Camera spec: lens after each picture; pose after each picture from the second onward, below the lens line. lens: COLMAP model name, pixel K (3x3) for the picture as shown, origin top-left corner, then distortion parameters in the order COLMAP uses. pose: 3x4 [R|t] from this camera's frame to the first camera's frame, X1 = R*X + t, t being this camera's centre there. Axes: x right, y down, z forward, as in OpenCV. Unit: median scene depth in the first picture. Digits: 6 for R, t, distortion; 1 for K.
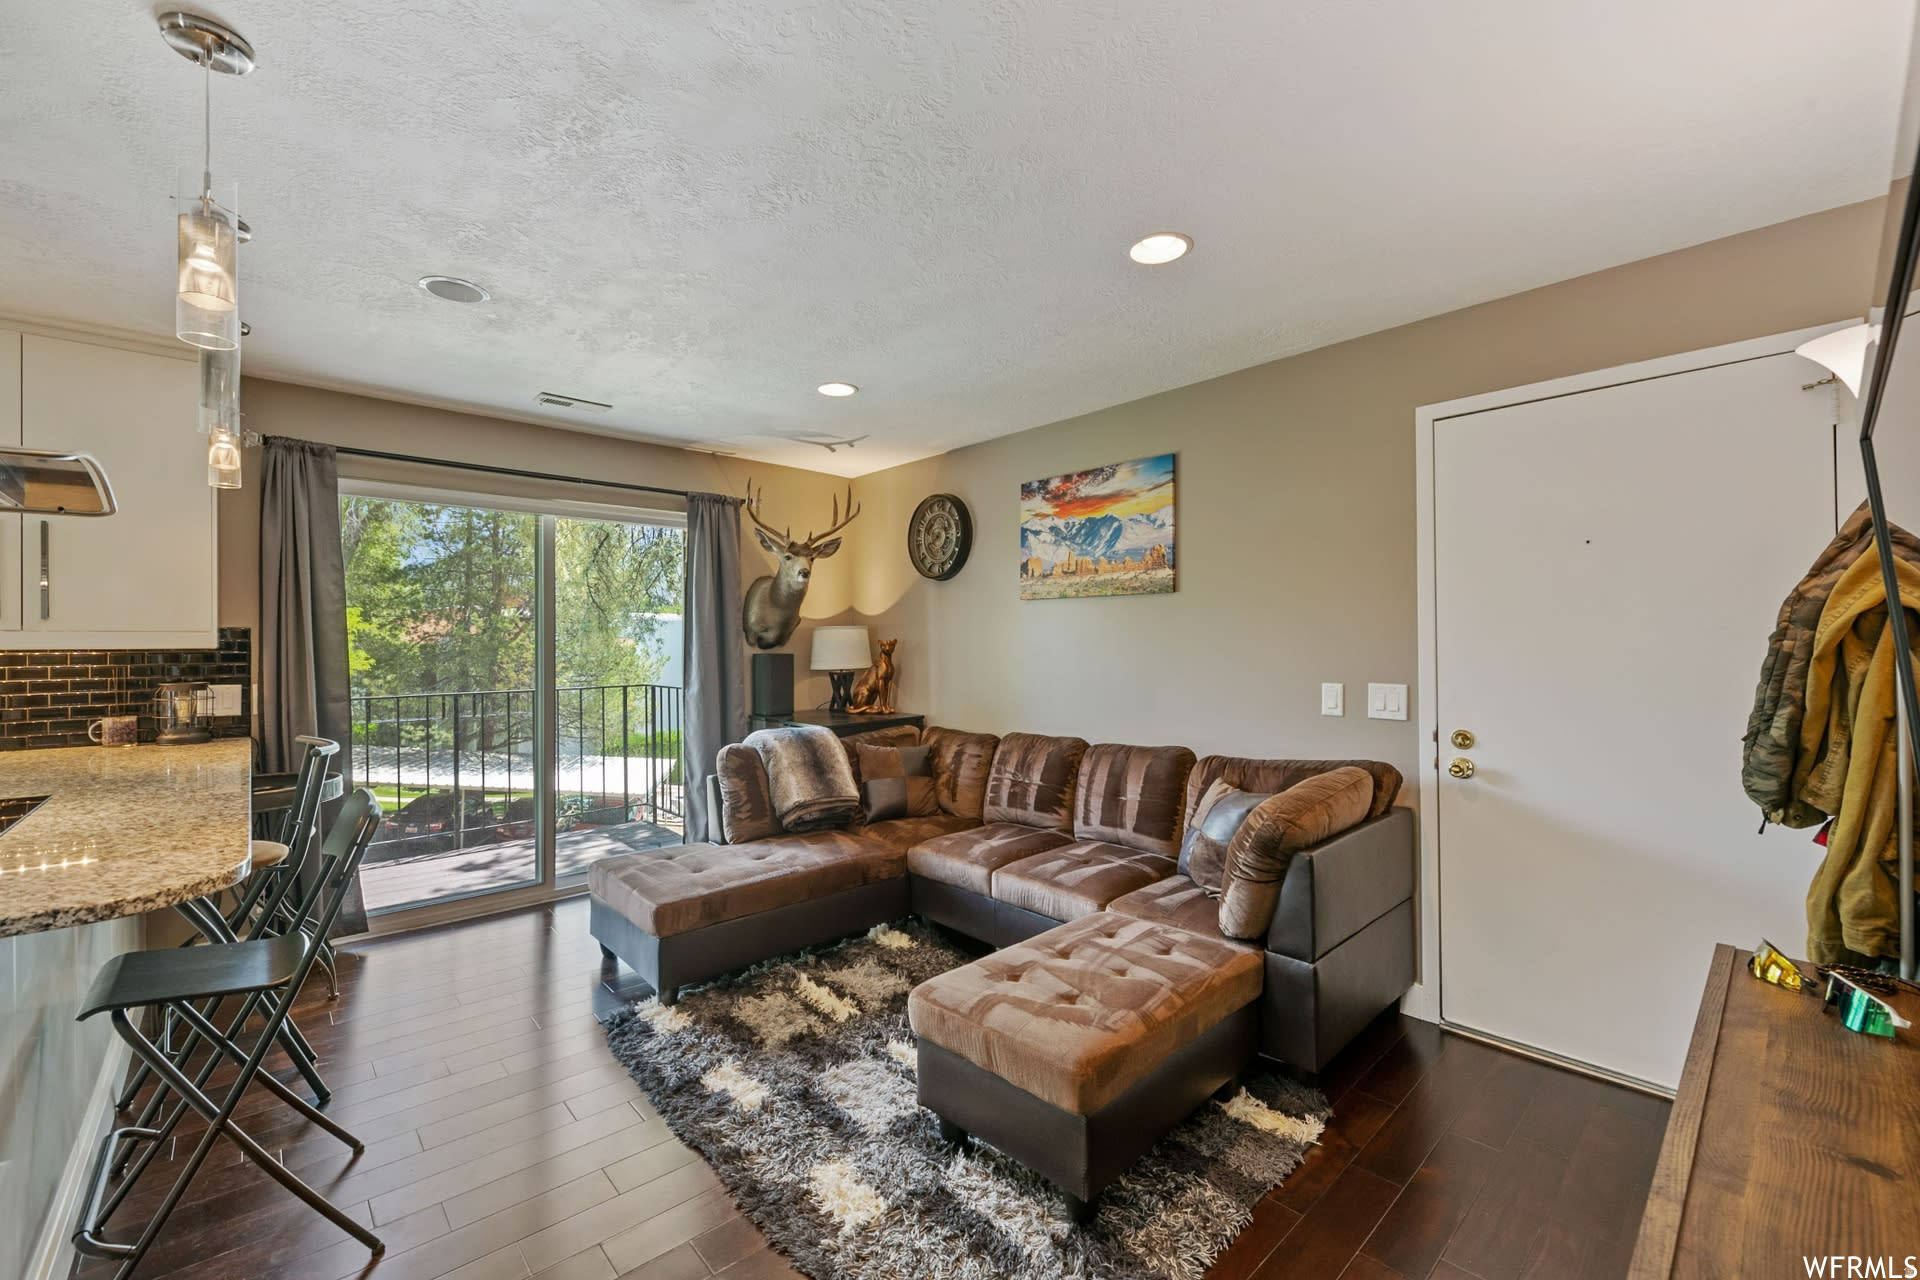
lens RADIAL K [[766.7, 0, 960.0], [0, 766.7, 640.0], [0, 0, 1]] dist [-0.000149, -0.000018]
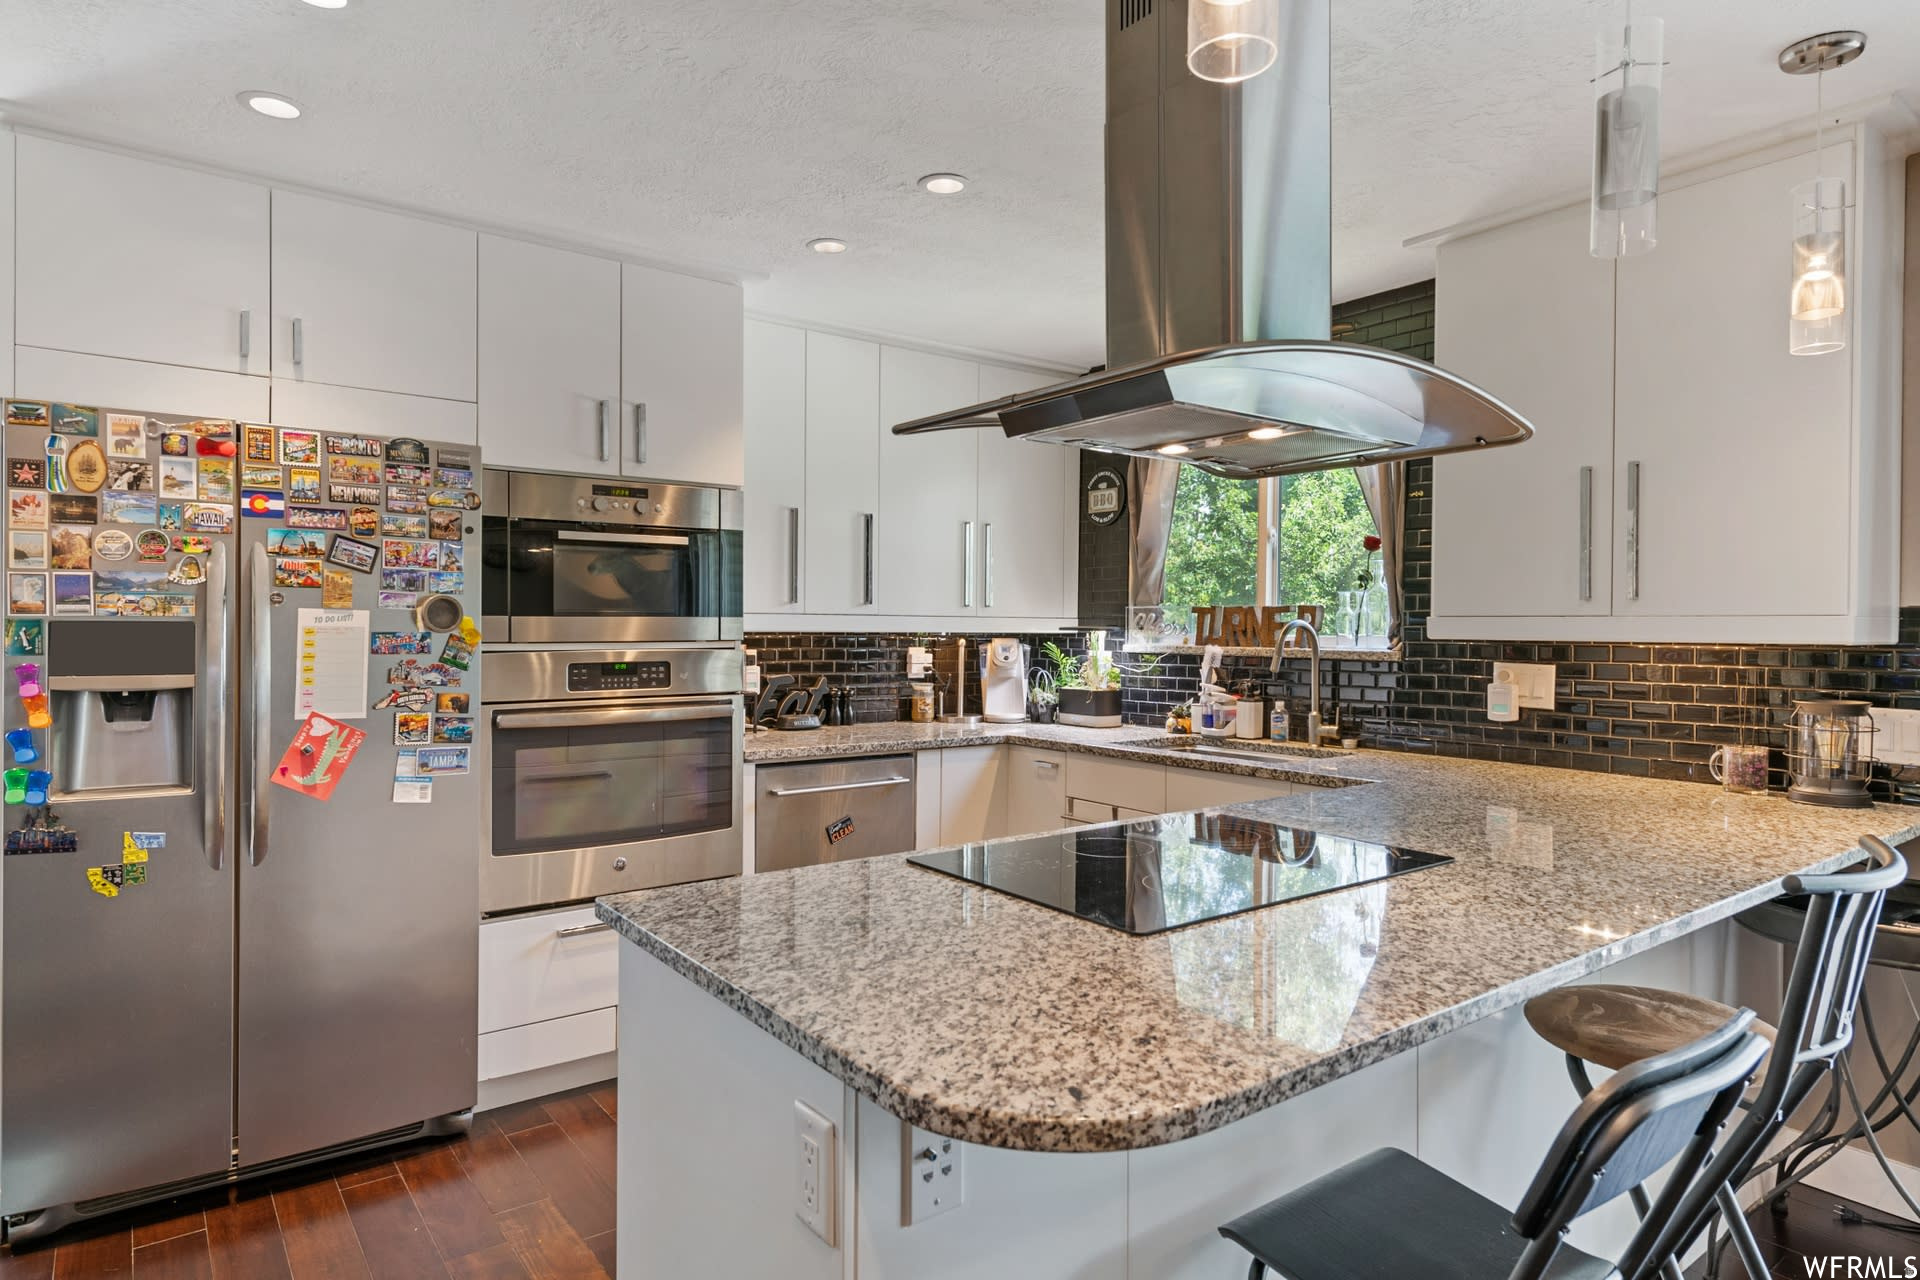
lens RADIAL K [[1079.0, 0, 960.0], [0, 1079.0, 640.0], [0, 0, 1]] dist [0.000921, 0.000482]
pose [[-0.094471, 0.017336, -0.995377, -0.117686], [-0.001243, 0.999846, 0.017532, -0.005685], [0.995527, 0.002894, -0.094435, 0.416923]]
